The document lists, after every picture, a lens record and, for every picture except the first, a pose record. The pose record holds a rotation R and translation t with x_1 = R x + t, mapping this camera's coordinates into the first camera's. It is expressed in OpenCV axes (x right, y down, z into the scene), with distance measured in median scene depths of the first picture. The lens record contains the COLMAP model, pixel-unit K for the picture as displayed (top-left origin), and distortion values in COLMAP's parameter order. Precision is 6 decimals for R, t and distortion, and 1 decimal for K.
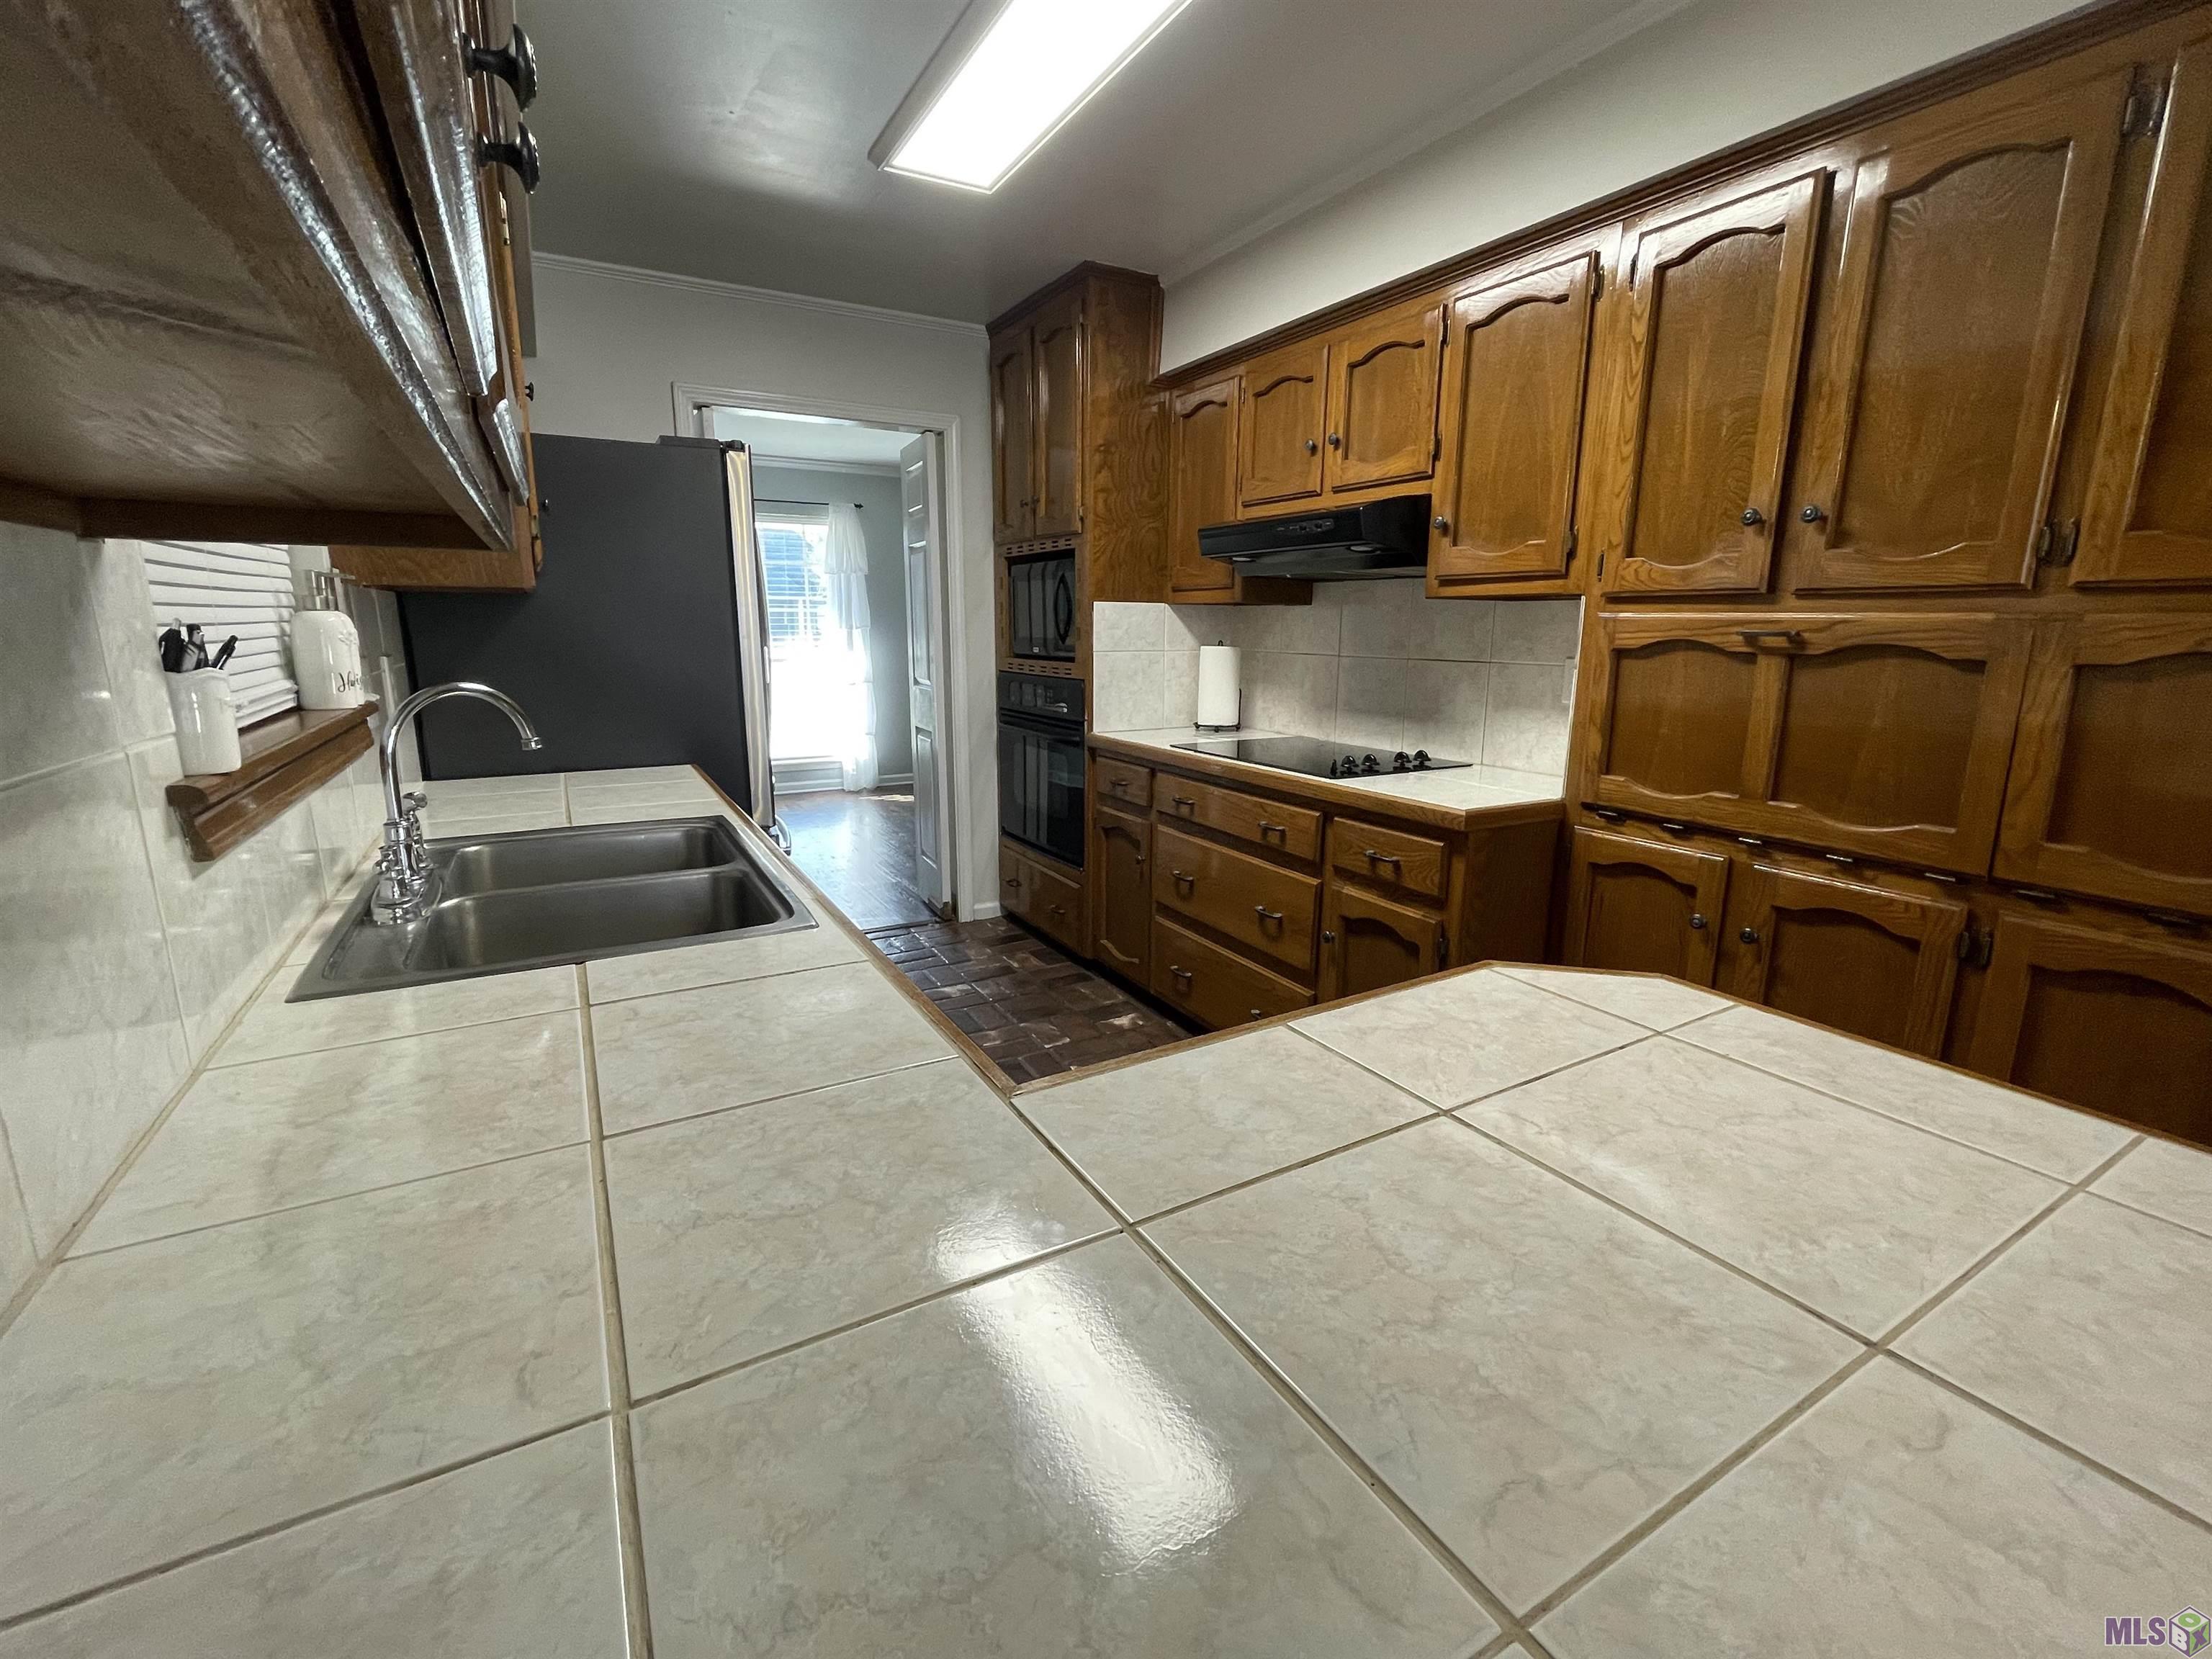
lens RADIAL K [[954.1, 0, 1109.3], [0, 954.1, 830.2], [0, 0, 1]] dist [-0.002586, -0.000199]
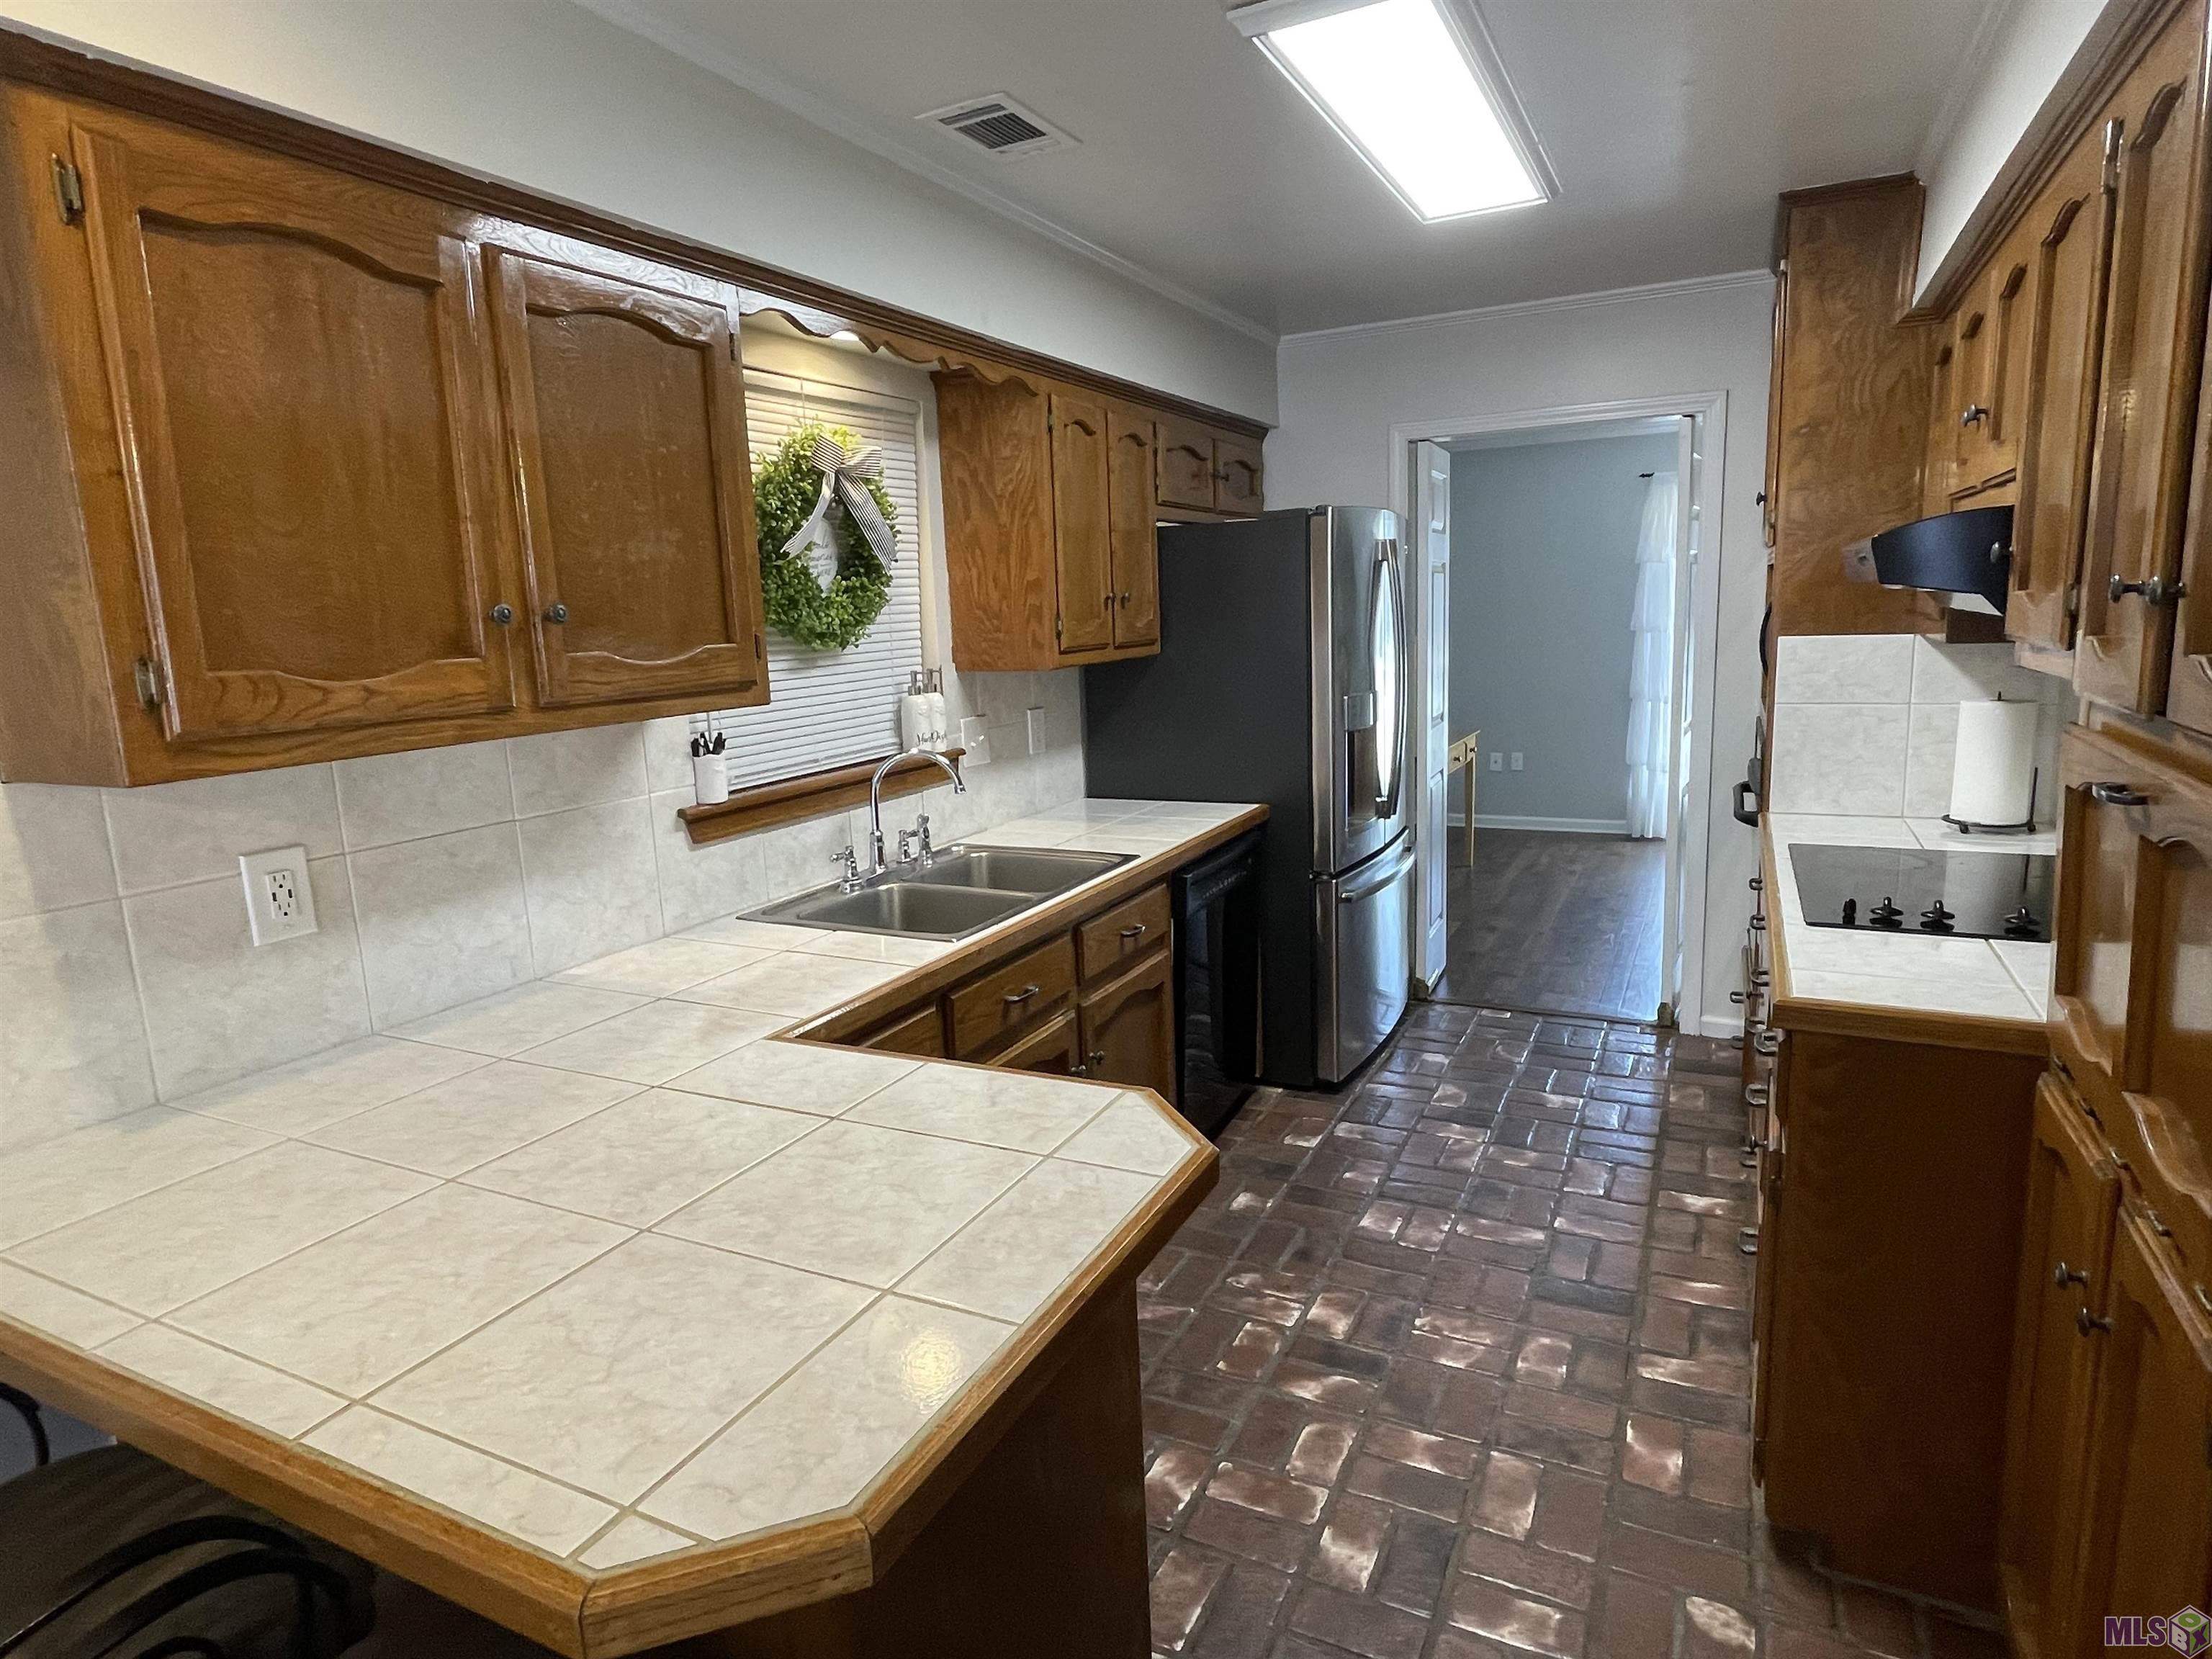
lens RADIAL K [[1239.6, 0, 1108.4], [0, 1239.6, 818.7], [0, 0, 1]] dist [-0.004966, -0.000765]
pose [[0.548807, 0.113974, -0.828143, 0.530315], [-0.134934, 0.989749, 0.046795, -0.079139], [0.824987, 0.086064, 0.558560, 0.055924]]
